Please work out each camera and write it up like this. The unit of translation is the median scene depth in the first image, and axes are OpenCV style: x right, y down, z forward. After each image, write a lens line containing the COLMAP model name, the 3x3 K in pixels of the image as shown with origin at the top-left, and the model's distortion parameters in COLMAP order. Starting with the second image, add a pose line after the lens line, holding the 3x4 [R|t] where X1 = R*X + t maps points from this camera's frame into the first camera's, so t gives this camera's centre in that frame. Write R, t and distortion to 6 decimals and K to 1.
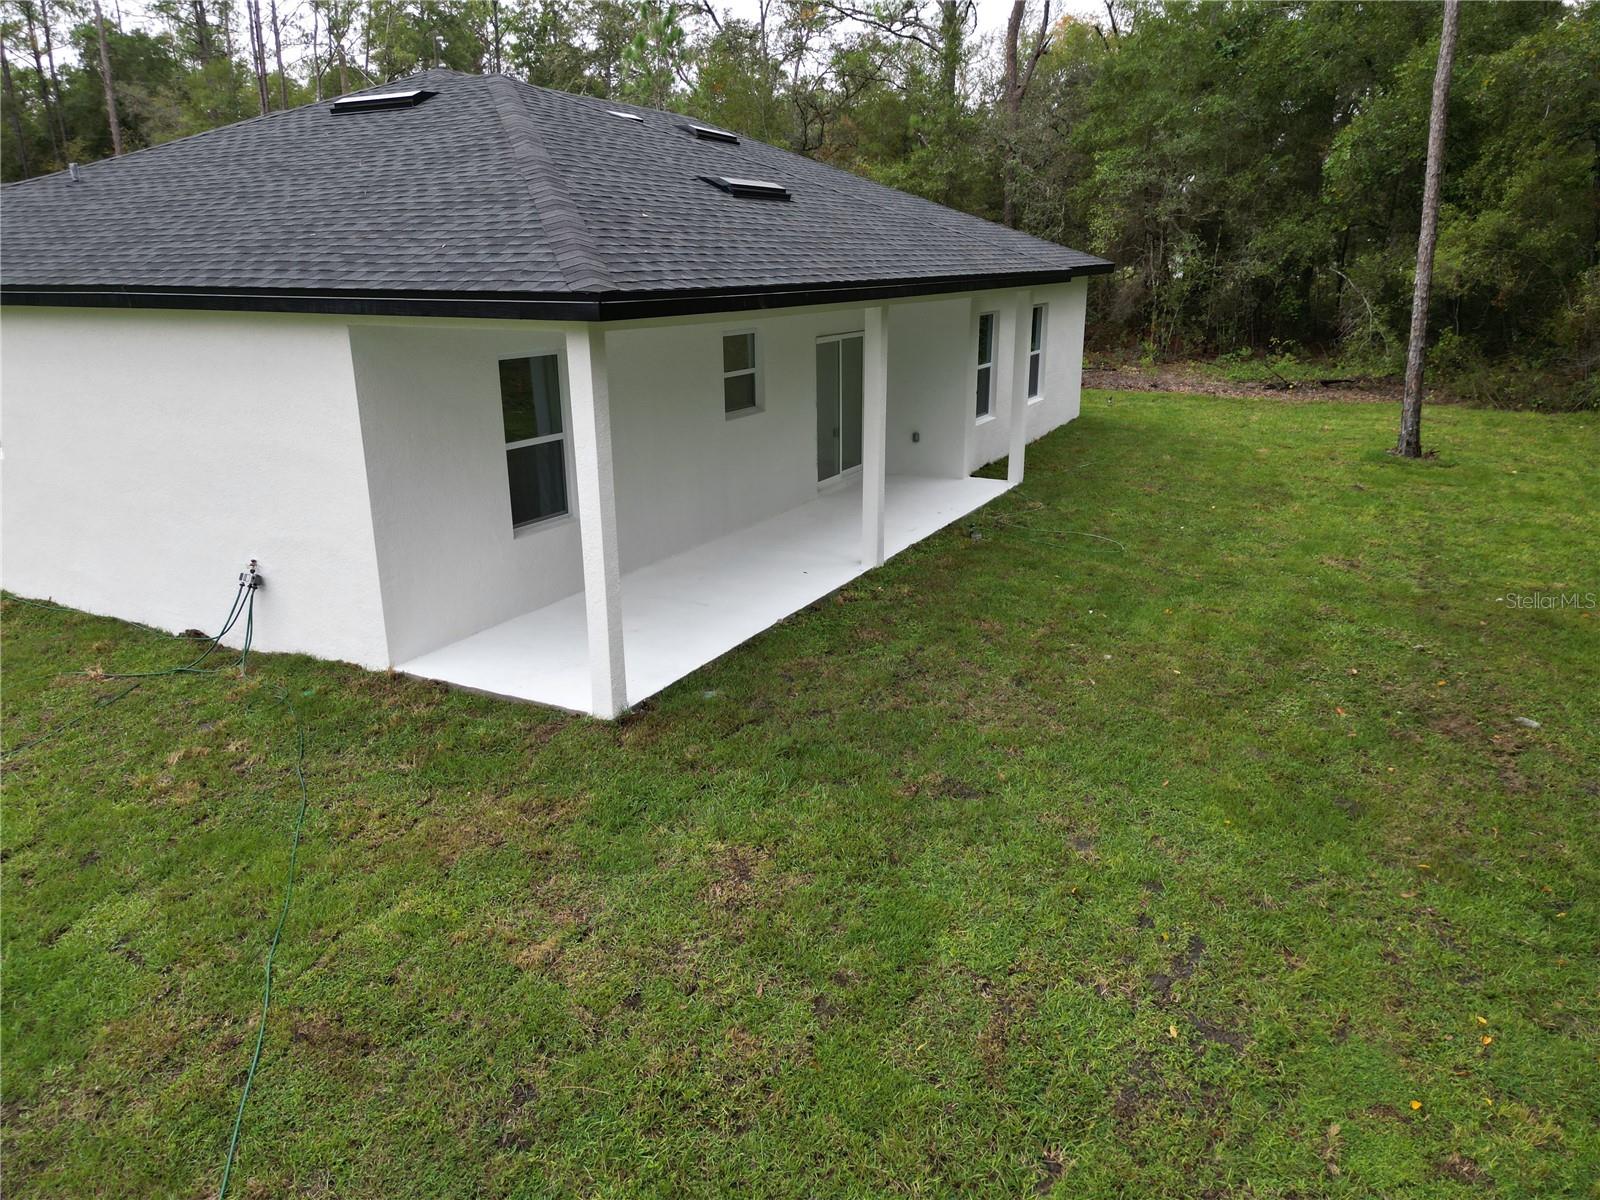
lens RADIAL K [[1122.7, 0, 800.3], [0, 1122.7, 593.5], [0, 0, 1]] dist [0.077218, -0.076350]
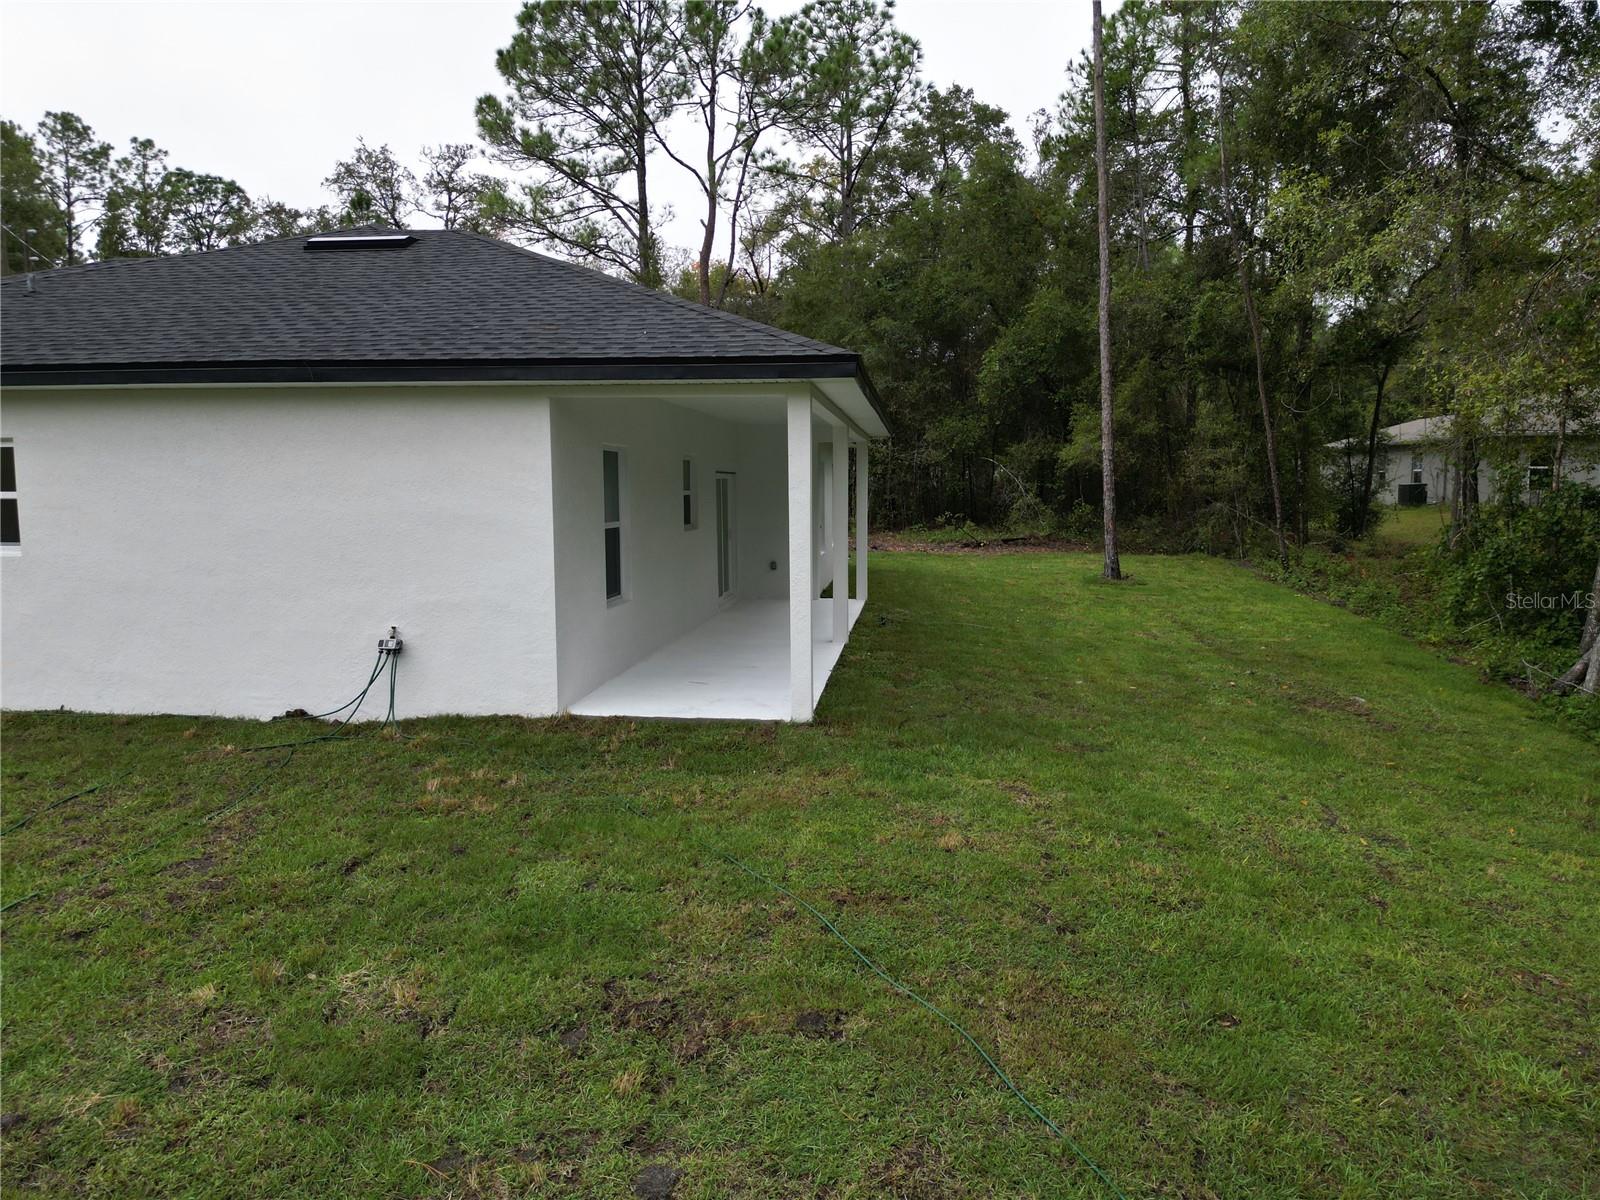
lens RADIAL K [[1122.7, 0, 800.3], [0, 1122.7, 593.5], [0, 0, 1]] dist [0.077218, -0.076350]
pose [[0.930353, -0.031691, 0.365293, -0.466293], [0.101013, 0.979858, -0.172261, 0.141228], [-0.352476, 0.197163, 0.914816, -0.068748]]
